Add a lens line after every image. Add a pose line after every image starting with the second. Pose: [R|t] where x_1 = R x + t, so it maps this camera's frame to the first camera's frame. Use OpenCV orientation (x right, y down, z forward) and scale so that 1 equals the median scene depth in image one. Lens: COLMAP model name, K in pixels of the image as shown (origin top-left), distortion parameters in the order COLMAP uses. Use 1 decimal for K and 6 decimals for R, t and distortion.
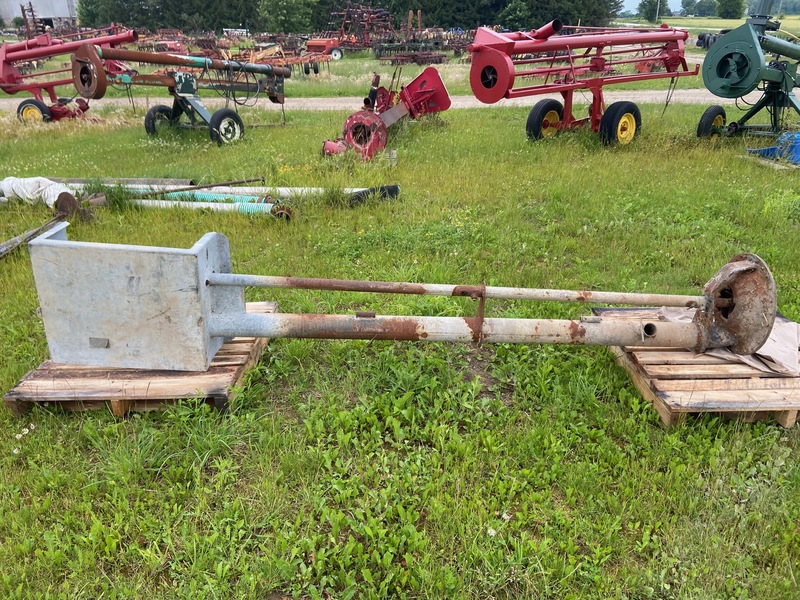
lens RADIAL K [[599.7, 0, 401.6], [0, 599.7, 293.4], [0, 0, 1]] dist [0.121046, -0.149639]
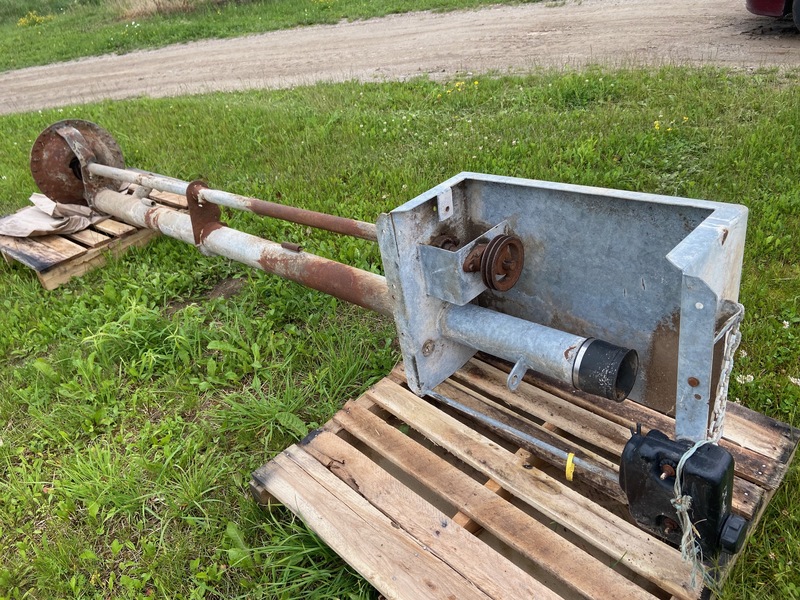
lens RADIAL K [[599.7, 0, 401.6], [0, 599.7, 293.4], [0, 0, 1]] dist [0.121046, -0.149639]
pose [[-0.739456, -0.272010, 0.615804, -0.200976], [0.378968, 0.587841, 0.714721, -0.131440], [-0.556406, 0.761875, -0.331600, 0.370178]]
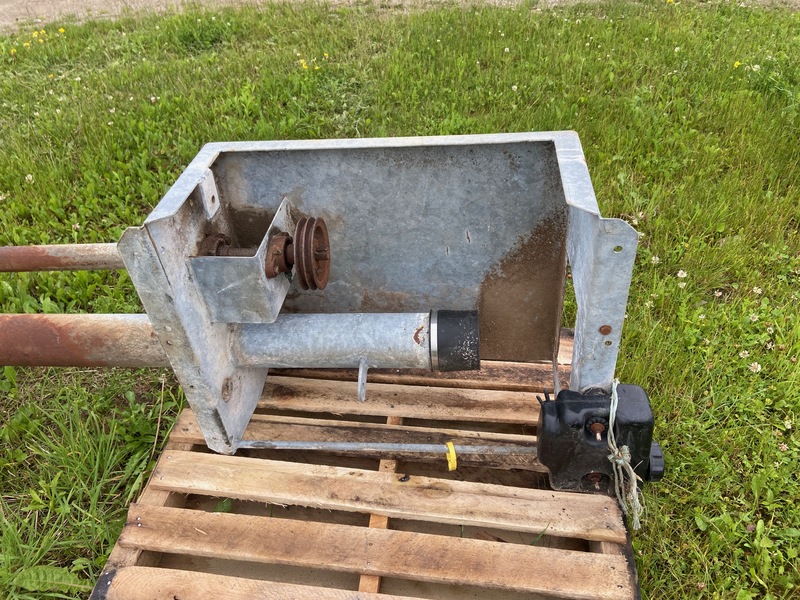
lens RADIAL K [[599.7, 0, 401.6], [0, 599.7, 293.4], [0, 0, 1]] dist [0.121046, -0.149639]
pose [[-0.997290, -0.027018, 0.068435, -0.146383], [0.048391, 0.459786, 0.886710, -0.116018], [-0.055423, 0.887619, -0.457232, 0.358348]]
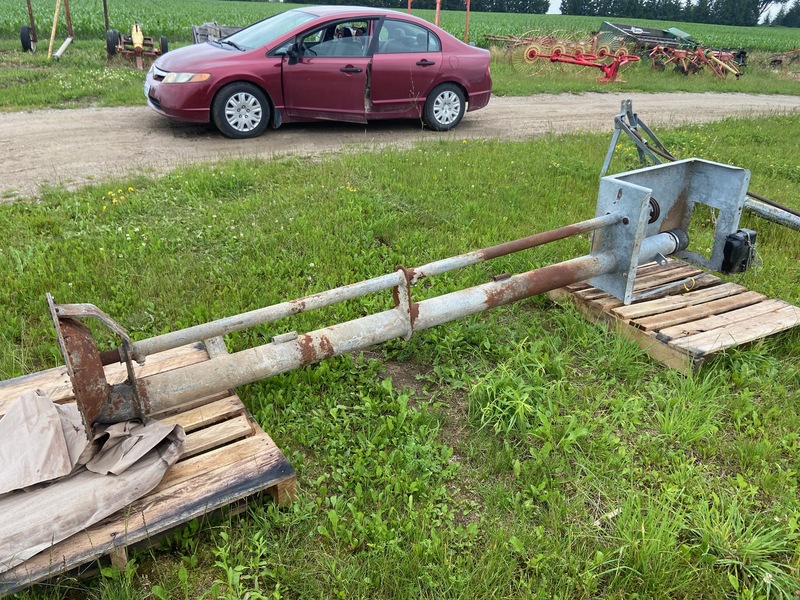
lens RADIAL K [[599.7, 0, 401.6], [0, 599.7, 293.4], [0, 0, 1]] dist [0.121046, -0.149639]
pose [[-0.842586, 0.193333, -0.502664, 0.166512], [-0.255720, 0.677801, 0.689342, -0.173914], [0.473979, 0.709371, -0.521667, 0.436842]]
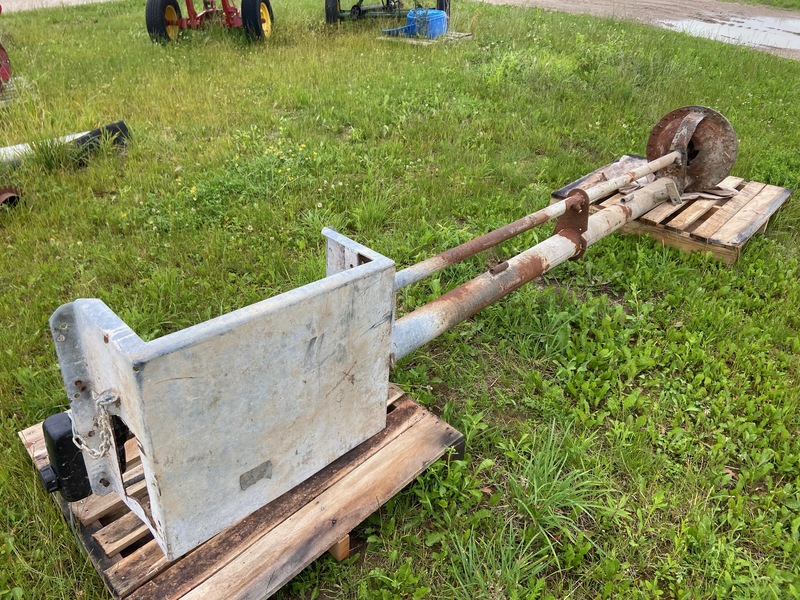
lens RADIAL K [[611.3, 0, 400.0], [0, 611.3, 300.0], [0, 0, 1]] dist [0.027112, -0.005553]
pose [[0.689218, -0.374740, 0.620120, -0.205669], [0.272953, 0.927097, 0.256880, -0.052505], [-0.671175, -0.007783, 0.741258, 0.147285]]
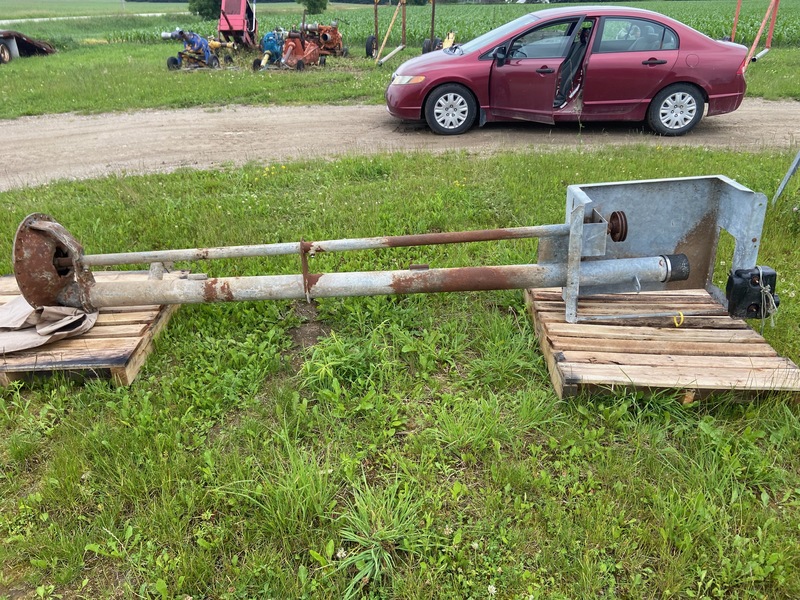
lens RADIAL K [[599.7, 0, 401.6], [0, 599.7, 293.4], [0, 0, 1]] dist [0.121046, -0.149639]
pose [[-0.999777, 0.014669, -0.015189, -0.007509], [-0.001886, 0.654393, 0.756152, -0.215267], [0.021032, 0.756012, -0.654220, 0.513967]]
